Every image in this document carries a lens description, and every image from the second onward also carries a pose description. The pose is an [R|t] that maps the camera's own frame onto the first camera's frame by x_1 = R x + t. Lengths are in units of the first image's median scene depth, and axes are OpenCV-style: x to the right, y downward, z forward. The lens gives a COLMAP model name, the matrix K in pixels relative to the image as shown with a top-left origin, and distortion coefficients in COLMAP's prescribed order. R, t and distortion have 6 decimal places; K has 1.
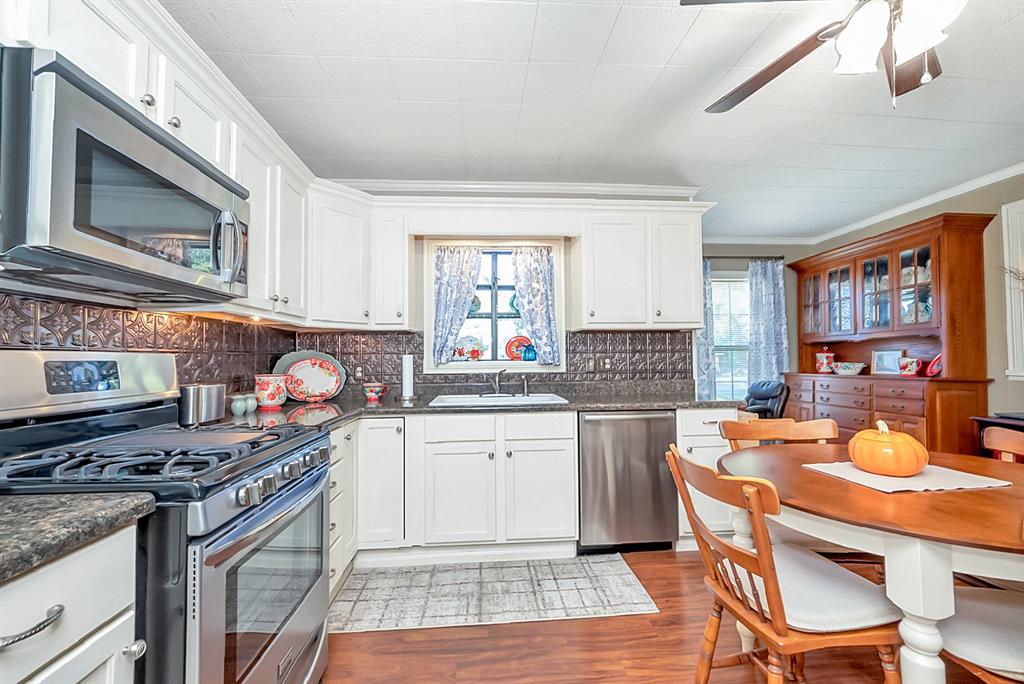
lens RADIAL K [[425.5, 0, 516.8], [0, 425.5, 345.9], [0, 0, 1]] dist [-0.002524, -0.000936]
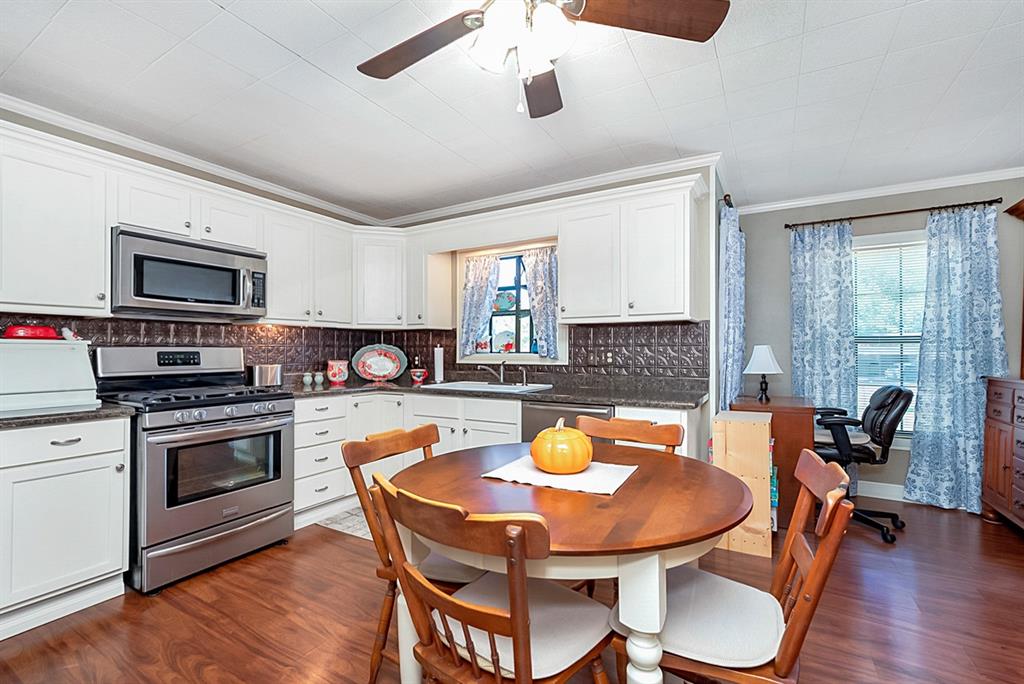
lens RADIAL K [[425.5, 0, 516.0], [0, 425.5, 351.0], [0, 0, 1]] dist [-0.002524, -0.000936]
pose [[0.830639, 0.008876, -0.556741, 0.639703], [0.010143, 0.999466, 0.031067, -0.006502], [0.556719, -0.031452, 0.830105, 0.072938]]
